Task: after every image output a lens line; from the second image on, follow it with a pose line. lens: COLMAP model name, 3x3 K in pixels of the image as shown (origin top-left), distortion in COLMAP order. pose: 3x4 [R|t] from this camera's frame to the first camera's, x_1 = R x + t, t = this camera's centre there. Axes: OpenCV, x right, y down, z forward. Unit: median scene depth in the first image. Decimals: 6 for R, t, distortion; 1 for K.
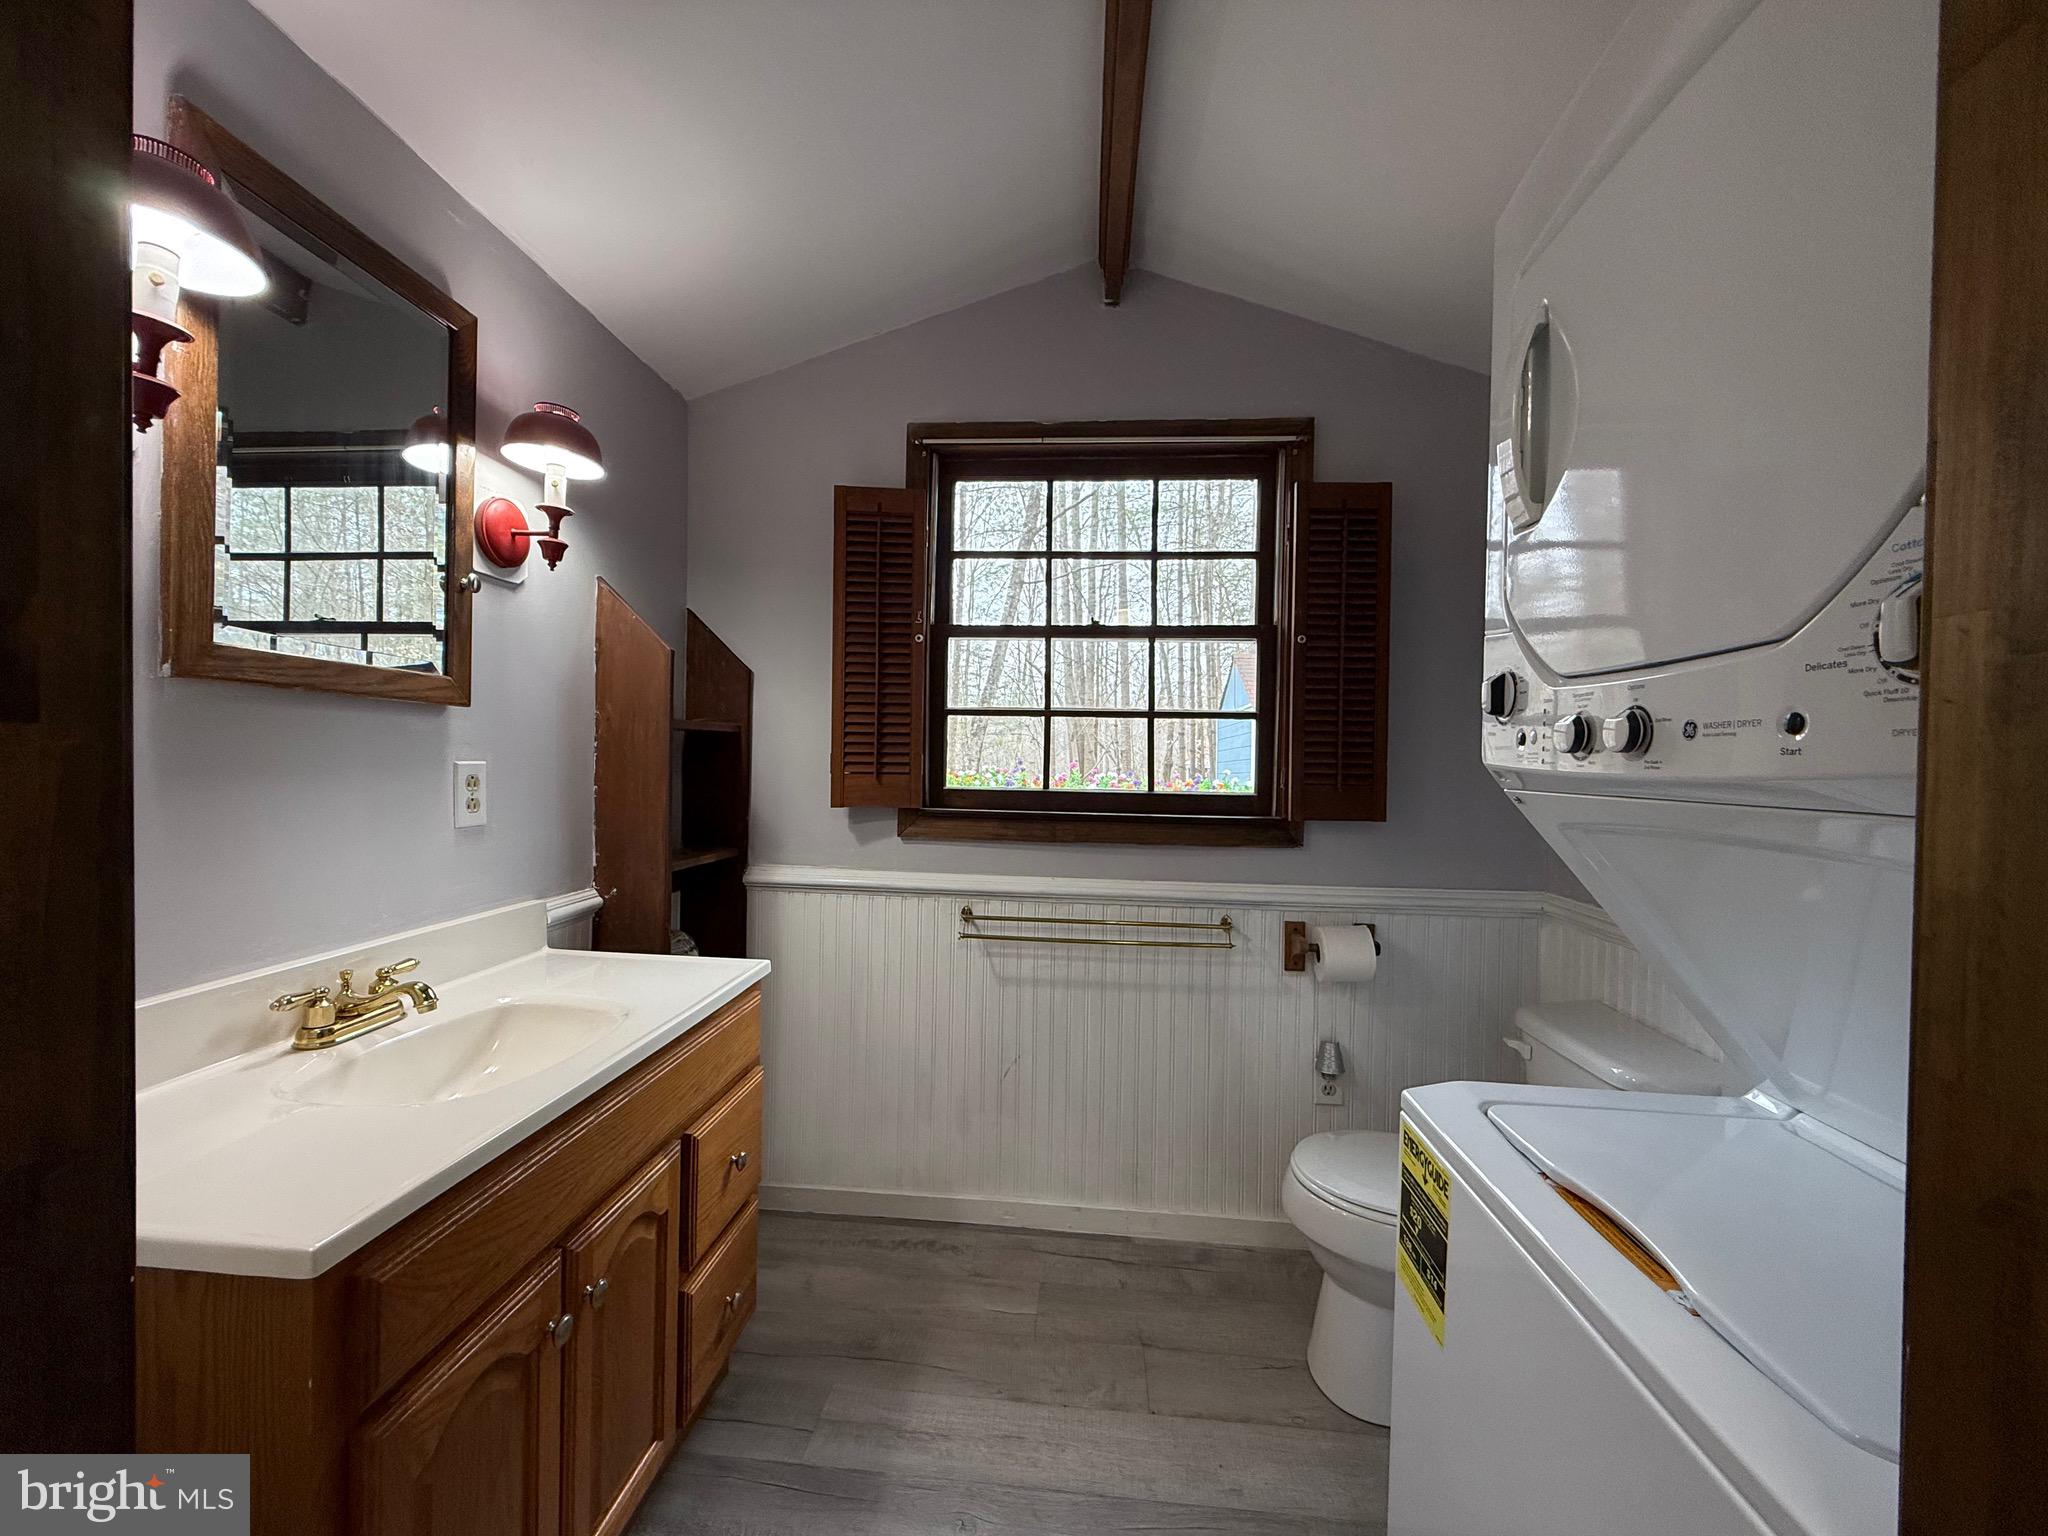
lens RADIAL K [[813.9, 0, 1016.4], [0, 813.9, 771.1], [0, 0, 1]] dist [-0.000617, 0.000058]
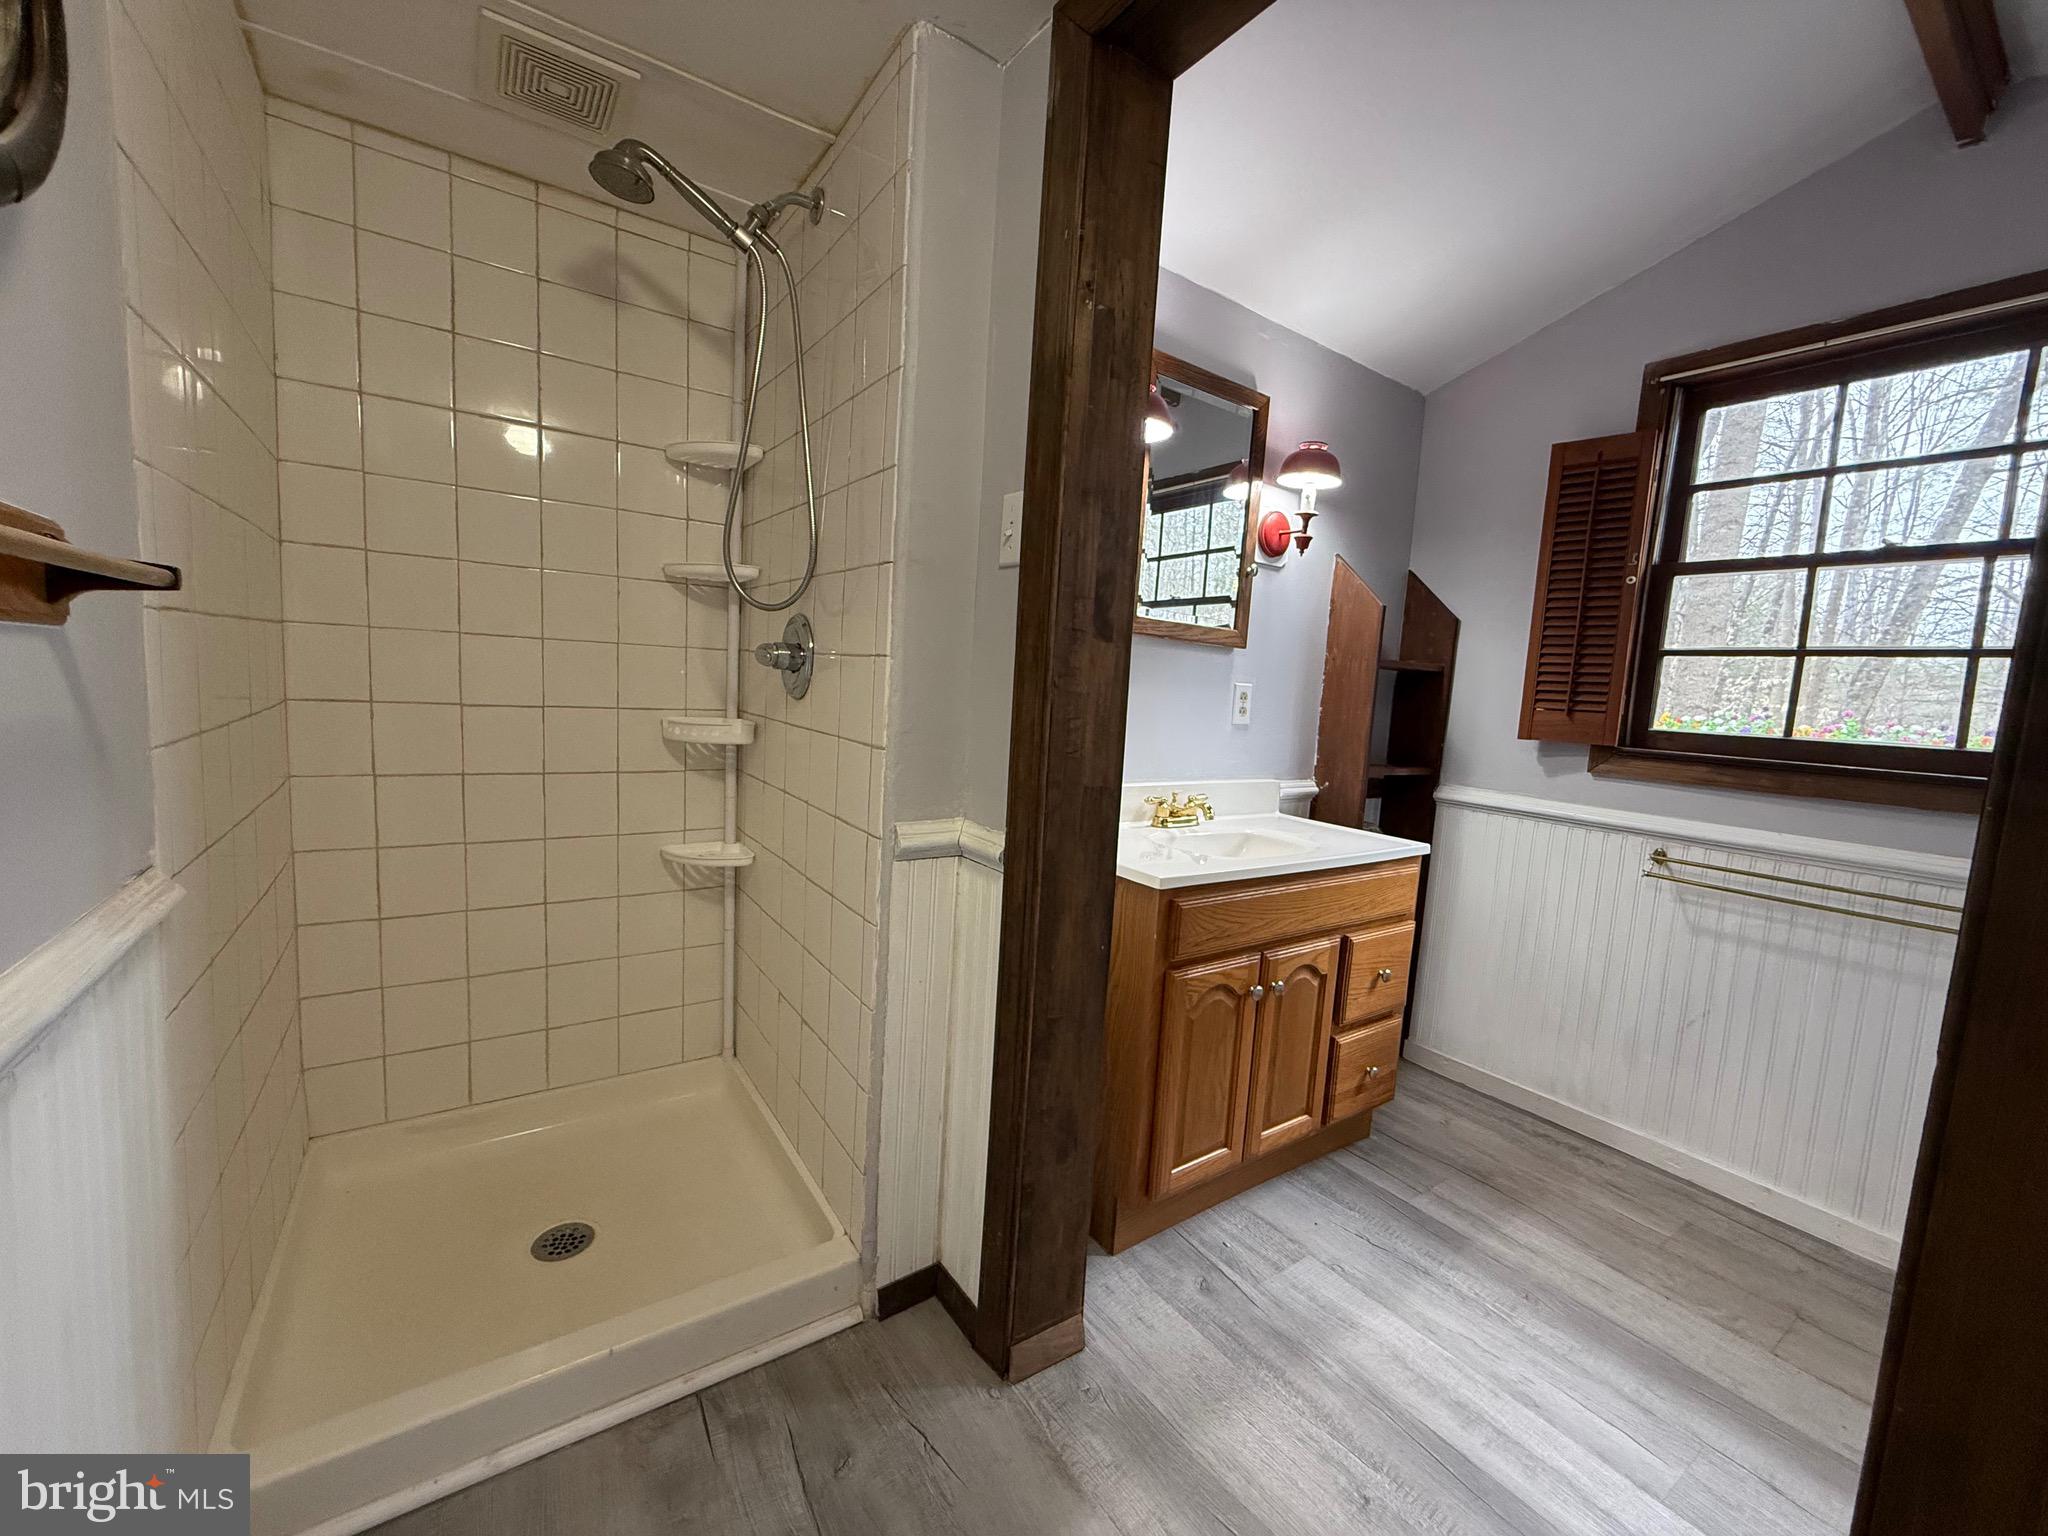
lens RADIAL K [[813.9, 0, 1016.4], [0, 813.9, 771.1], [0, 0, 1]] dist [-0.000617, 0.000058]
pose [[0.638045, 0.099793, -0.763505, 0.206942], [-0.058611, 0.994984, 0.081068, 0.041188], [0.767766, -0.006975, 0.640693, -0.270237]]
